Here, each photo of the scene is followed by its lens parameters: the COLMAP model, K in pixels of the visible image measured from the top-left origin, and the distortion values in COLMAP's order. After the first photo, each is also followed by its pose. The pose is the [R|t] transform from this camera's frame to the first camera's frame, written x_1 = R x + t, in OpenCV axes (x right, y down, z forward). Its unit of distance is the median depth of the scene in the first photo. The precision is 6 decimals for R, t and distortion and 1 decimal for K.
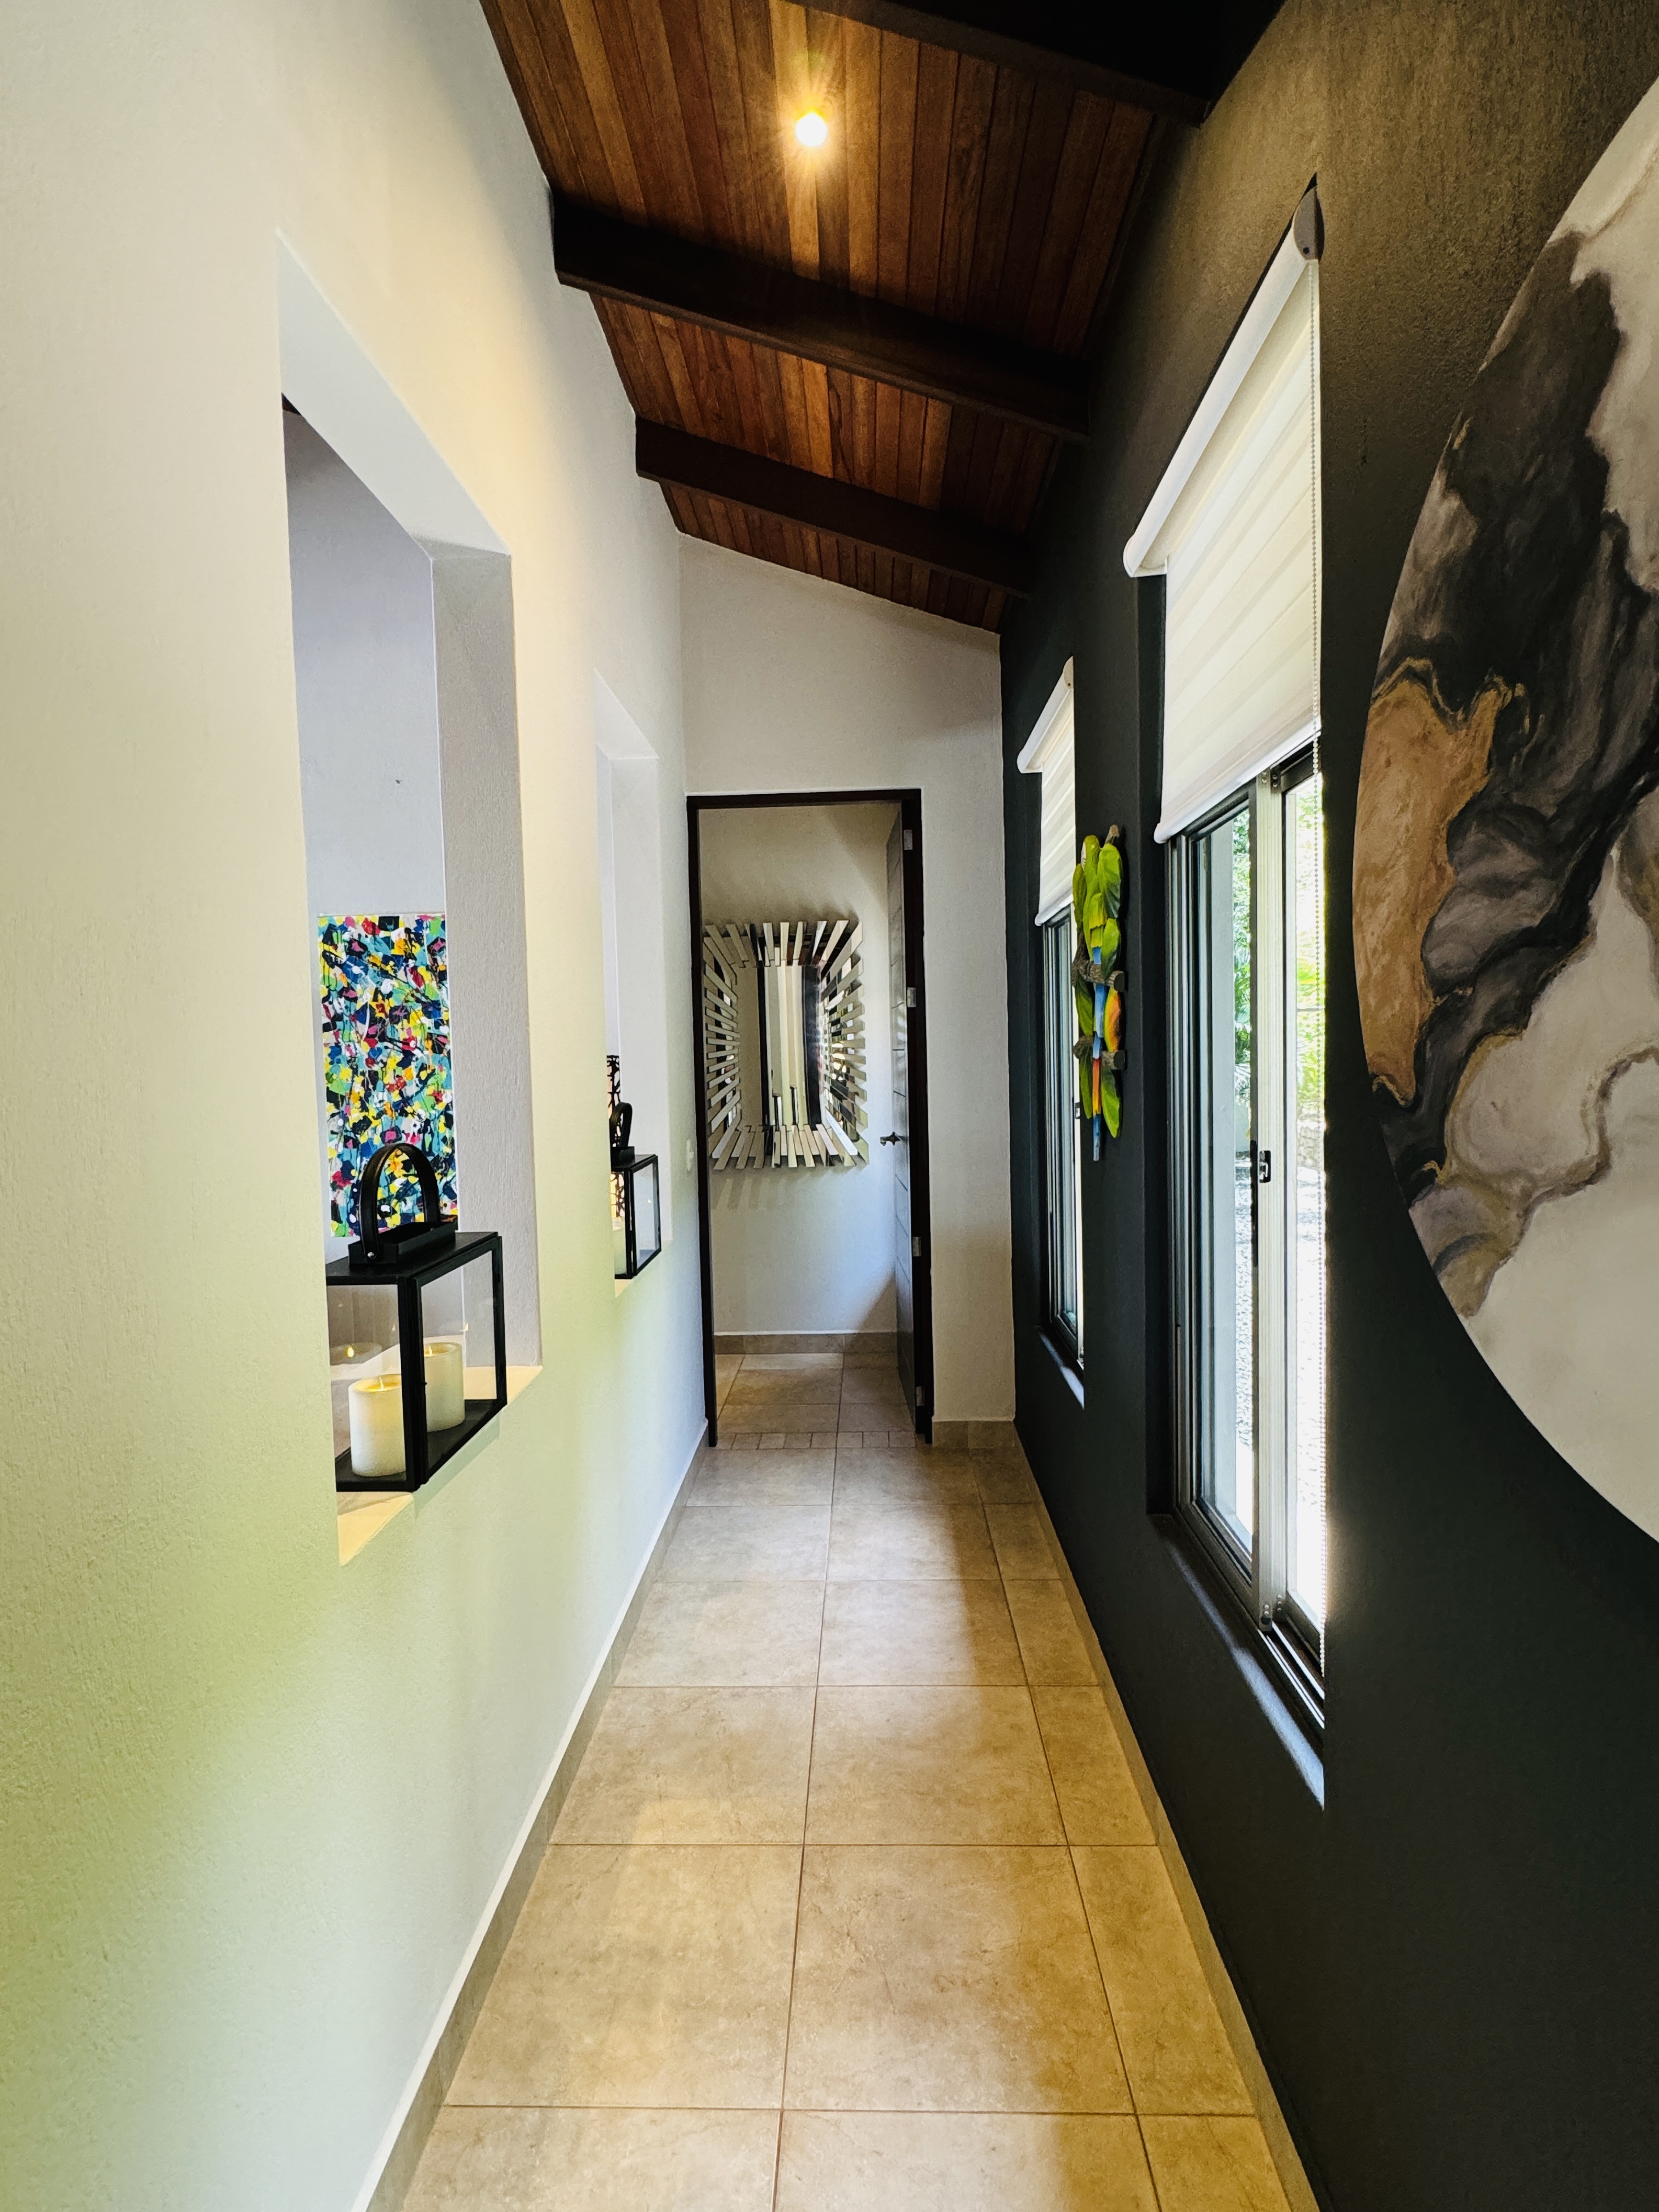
lens RADIAL K [[1038.6, 0, 830.0], [0, 1038.6, 1108.0], [0, 0, 1]] dist [-0.000267, -0.000008]
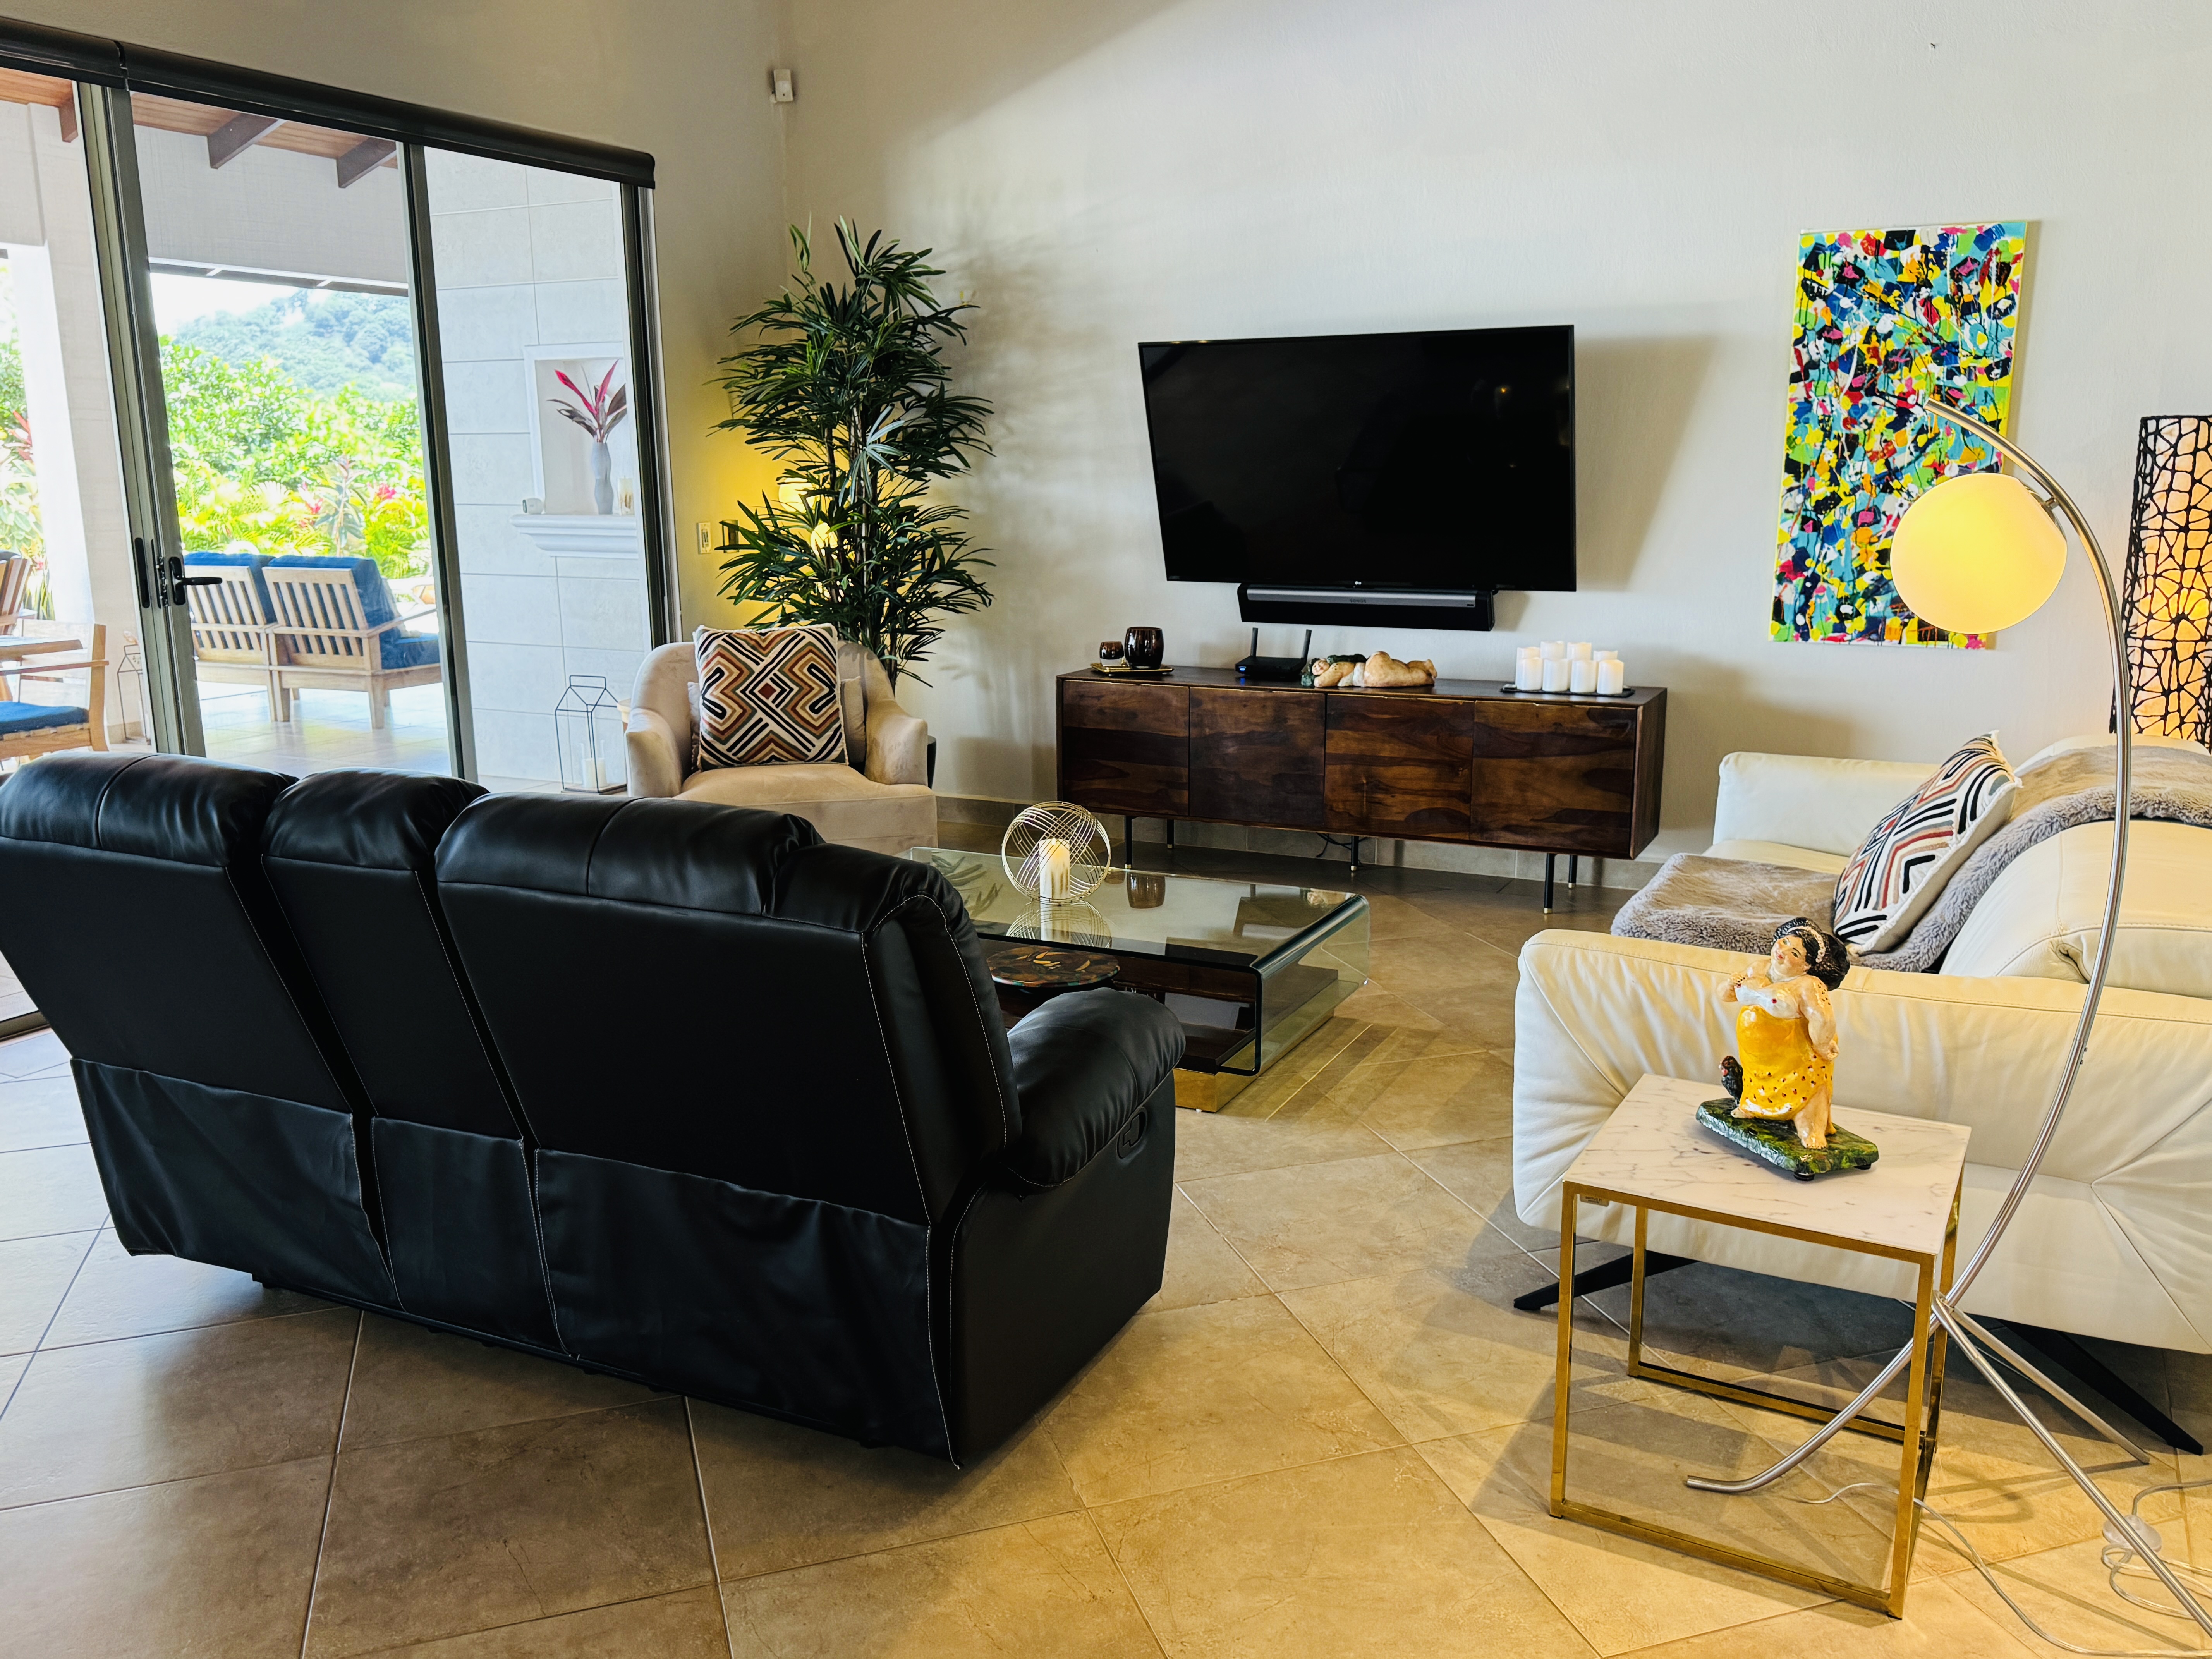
lens RADIAL K [[1762.0, 0, 1107.3], [0, 1762.0, 829.4], [0, 0, 1]] dist [-0.001300, 0.000401]
pose [[0.909942, 0.102143, -0.401962, -0.386879], [-0.033075, 0.983983, 0.175166, 0.044877], [0.413415, -0.146095, 0.898746, -0.492924]]
